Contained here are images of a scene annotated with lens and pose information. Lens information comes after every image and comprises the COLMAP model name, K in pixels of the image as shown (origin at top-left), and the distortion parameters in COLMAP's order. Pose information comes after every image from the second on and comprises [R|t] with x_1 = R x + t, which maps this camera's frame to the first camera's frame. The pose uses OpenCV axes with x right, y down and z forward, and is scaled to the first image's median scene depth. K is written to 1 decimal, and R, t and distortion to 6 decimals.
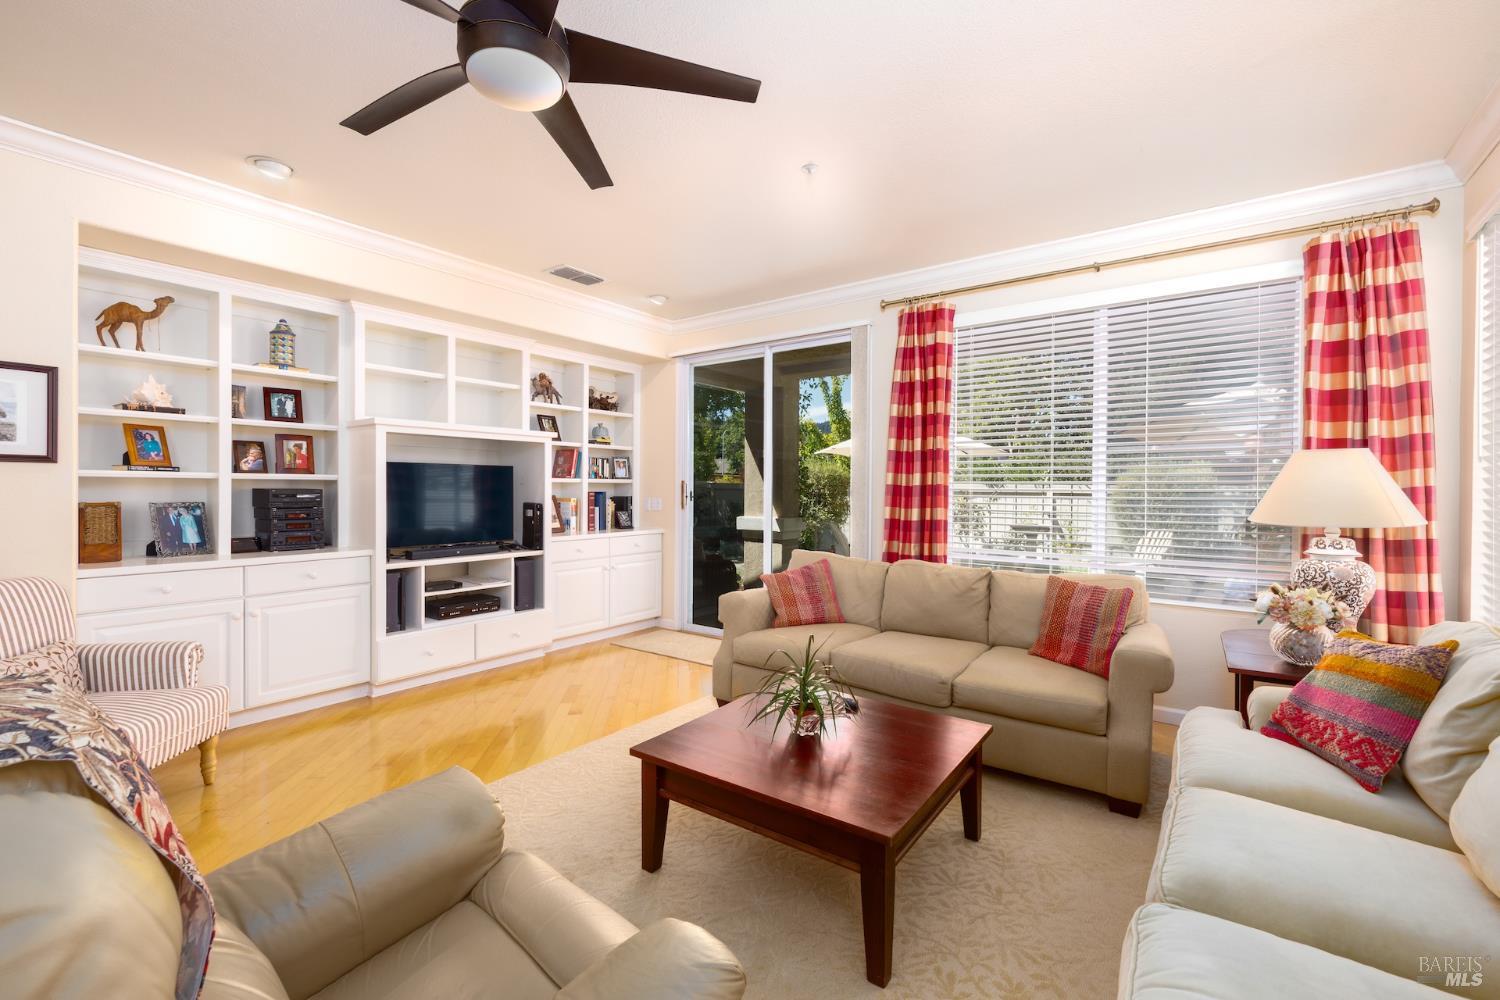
lens RADIAL K [[625.5, 0, 755.4], [0, 625.5, 494.2], [0, 0, 1]] dist [-0.001204, -0.000137]
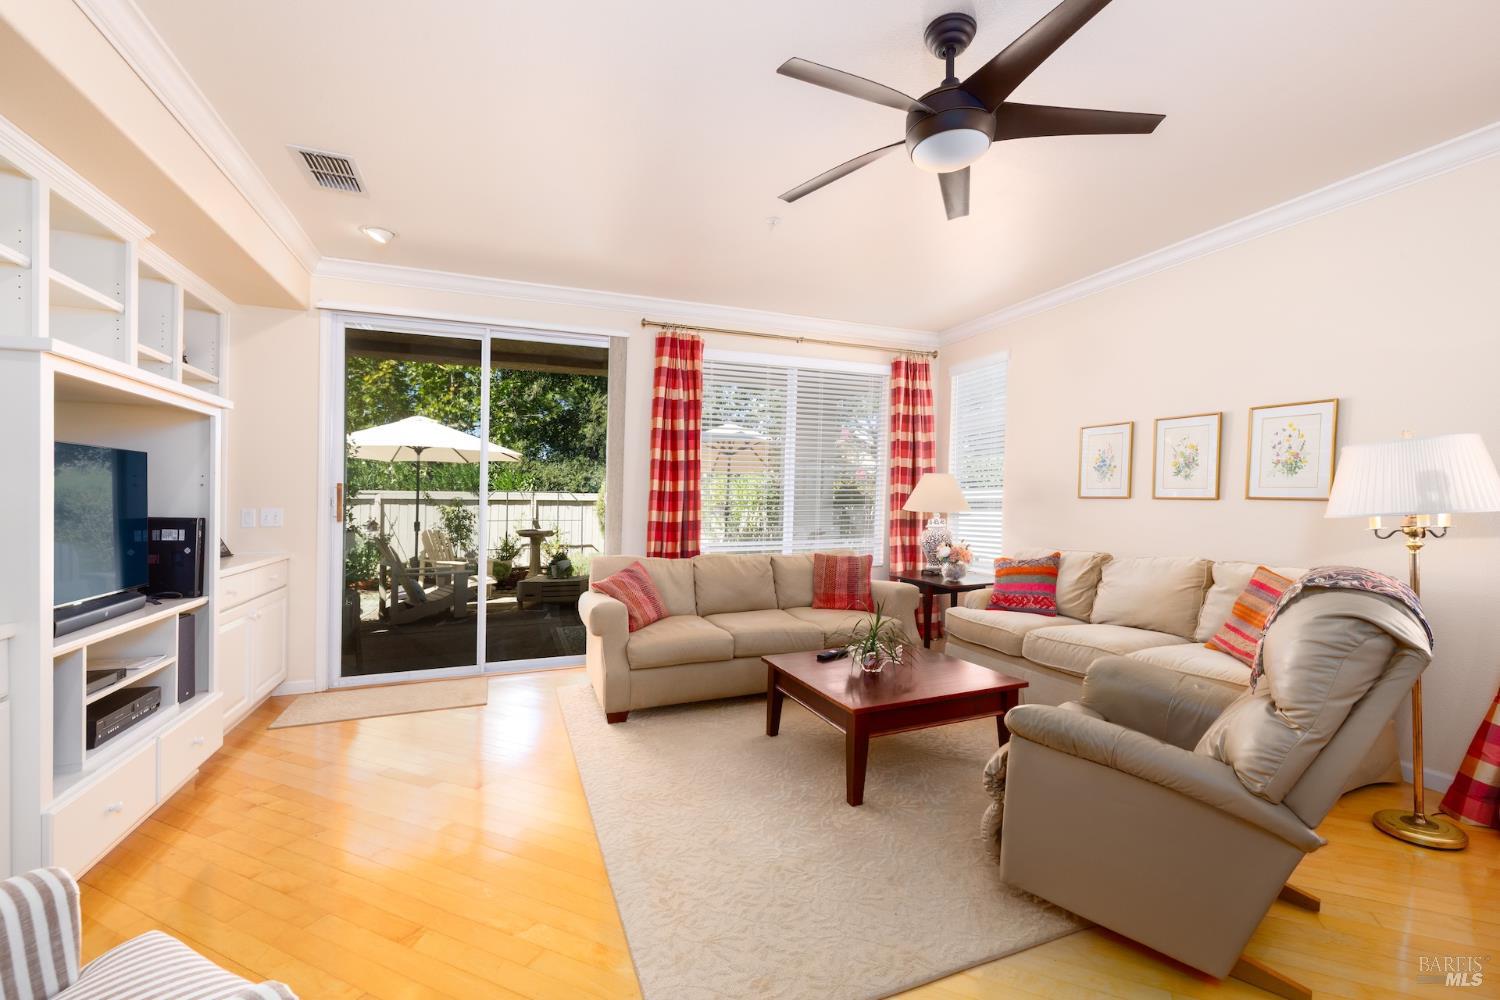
lens RADIAL K [[623.1, 0, 753.0], [0, 623.1, 535.3], [0, 0, 1]] dist [0.001469, -0.000092]
pose [[0.527998, -0.052375, 0.847629, -0.656312], [0.010478, 0.998422, 0.055166, 0.005081], [-0.849181, -0.020246, 0.527714, 0.281773]]
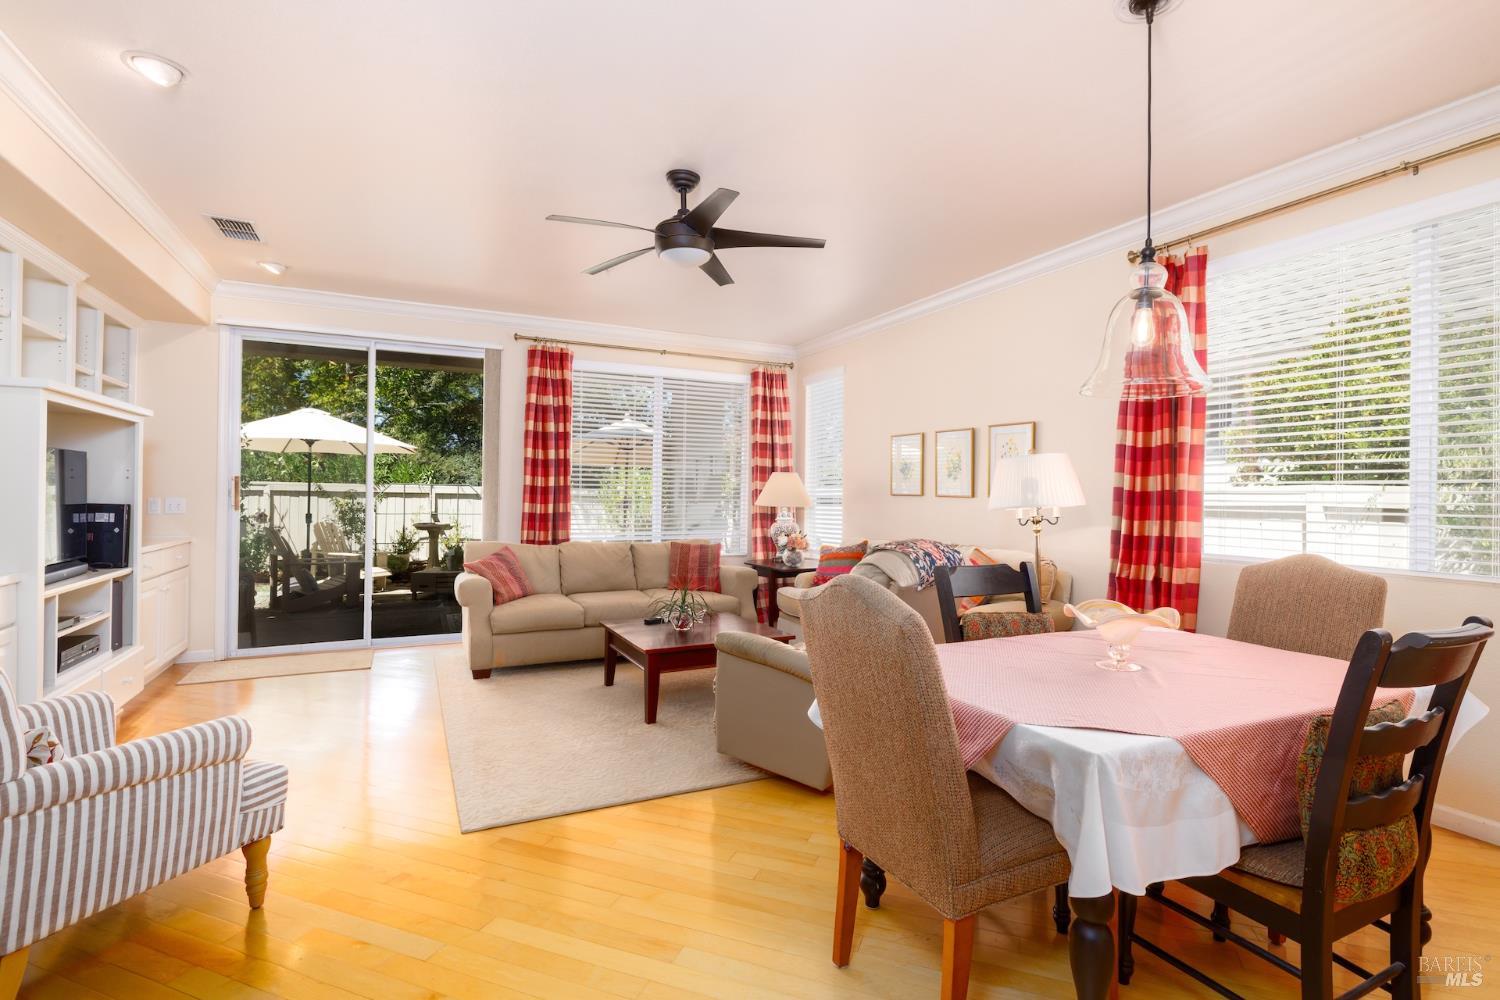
lens RADIAL K [[706.0, 0, 755.8], [0, 706.0, 543.4], [0, 0, 1]] dist [-0.000036, 0.000217]
pose [[0.468489, -0.059056, 0.881493, -0.854658], [0.001538, 0.997816, 0.066032, 0.008825], [-0.883468, -0.029579, 0.467557, -0.069427]]
